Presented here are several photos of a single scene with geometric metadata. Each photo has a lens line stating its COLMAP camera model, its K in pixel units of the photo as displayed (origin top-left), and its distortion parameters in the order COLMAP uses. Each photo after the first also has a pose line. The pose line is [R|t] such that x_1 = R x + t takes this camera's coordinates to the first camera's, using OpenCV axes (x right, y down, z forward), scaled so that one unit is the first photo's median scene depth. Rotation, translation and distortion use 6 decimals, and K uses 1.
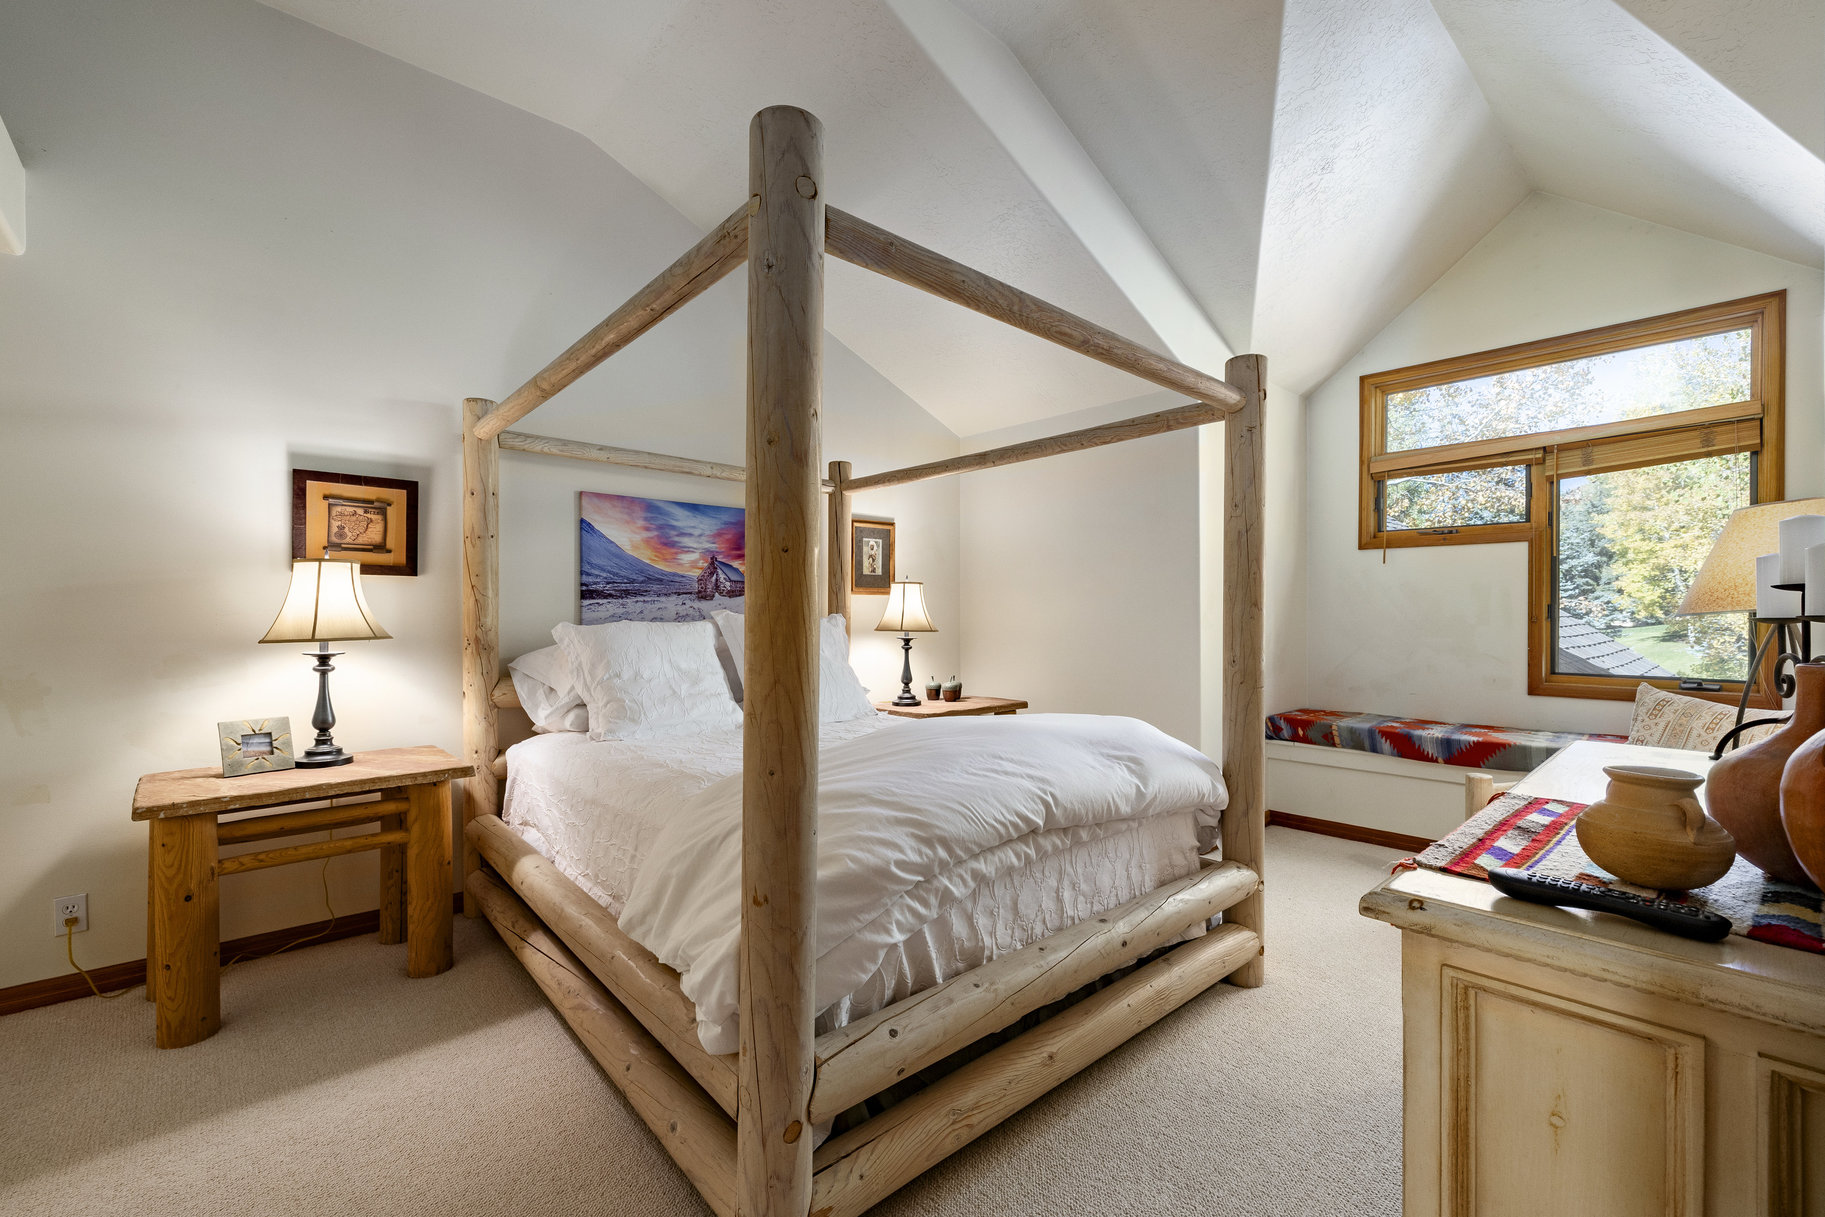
lens RADIAL K [[735.9, 0, 918.4], [0, 735.9, 615.1], [0, 0, 1]] dist [-0.002500, -0.000273]
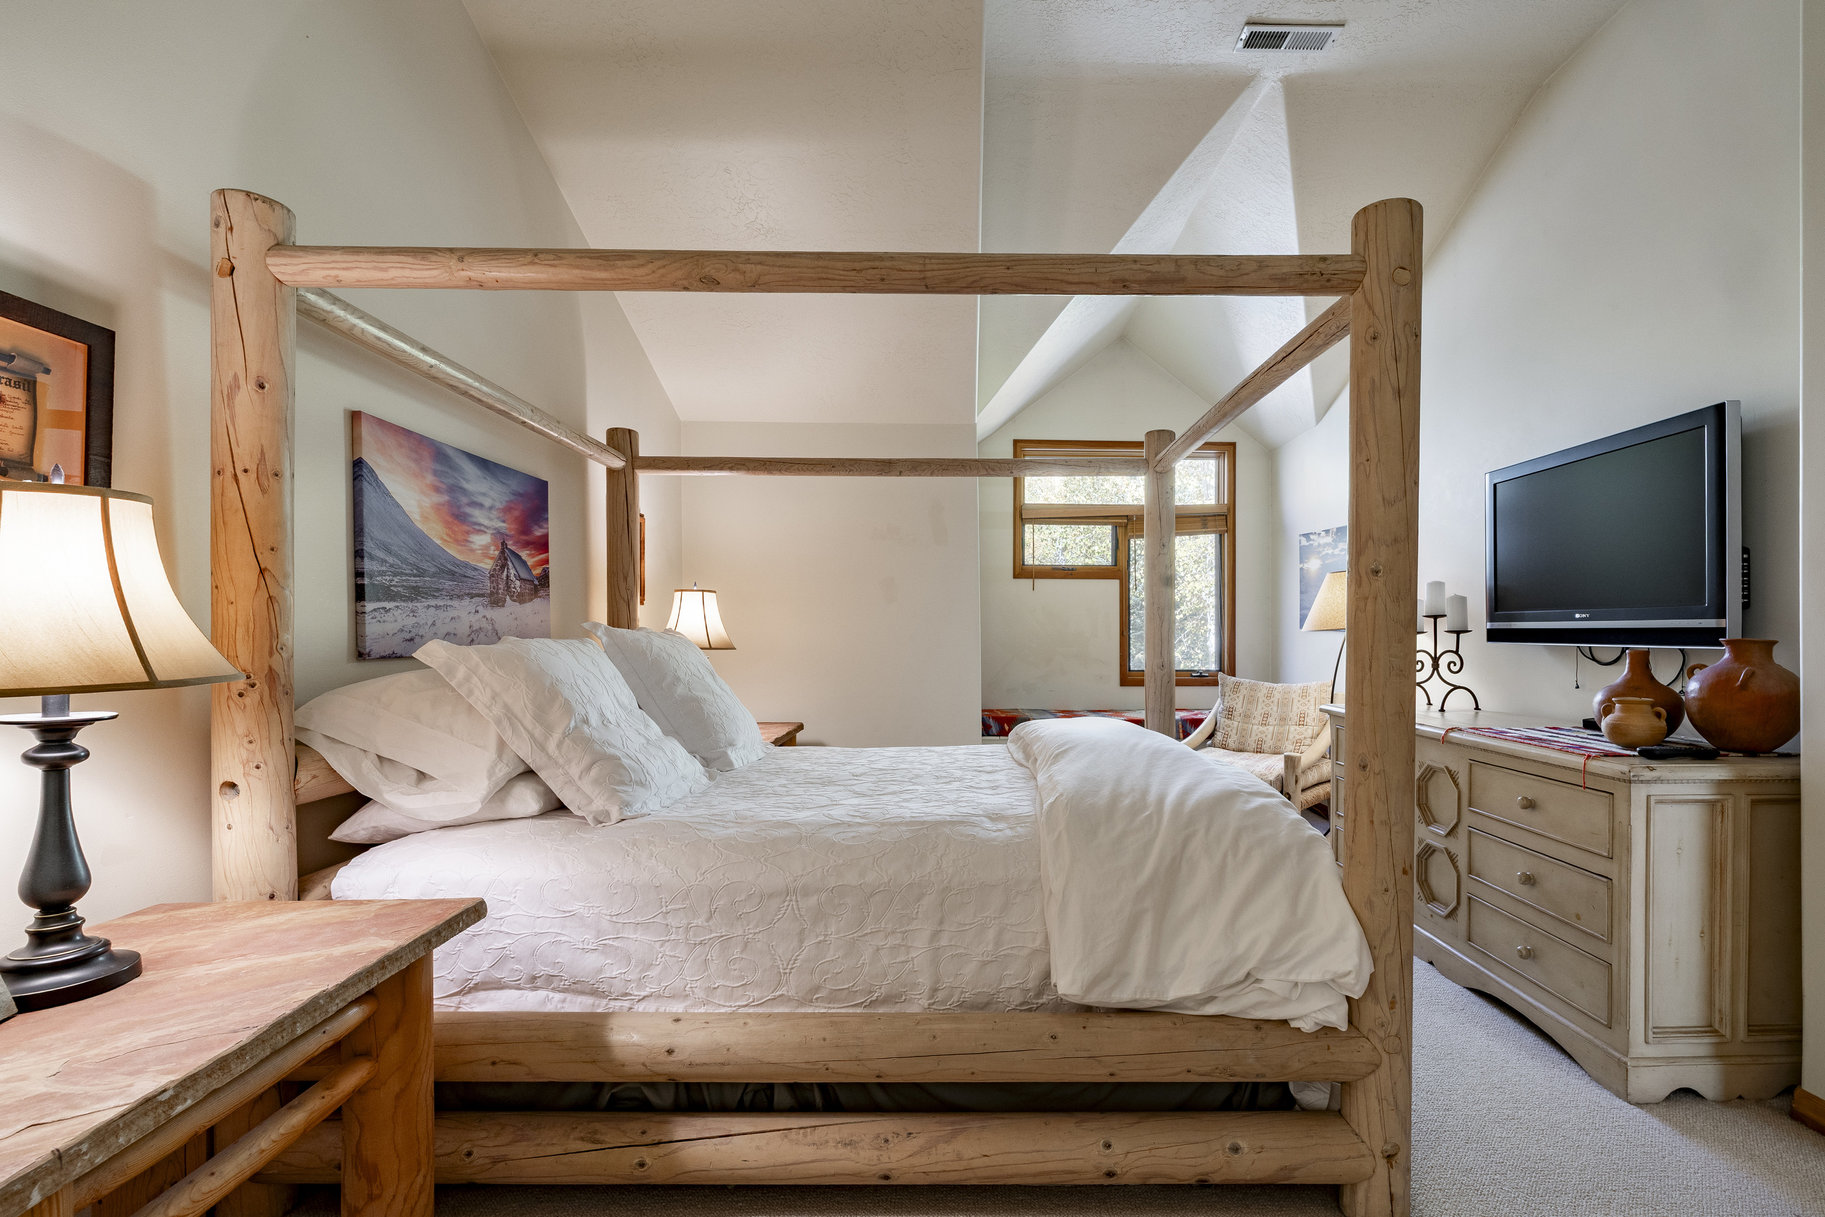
lens RADIAL K [[776.2, 0, 944.5], [0, 776.2, 635.2], [0, 0, 1]] dist [0.002883, -0.000780]
pose [[0.673191, -0.002512, 0.739465, -0.575939], [-0.001809, 0.999986, 0.005044, 0.001460], [-0.739467, -0.004734, 0.673177, 0.248420]]
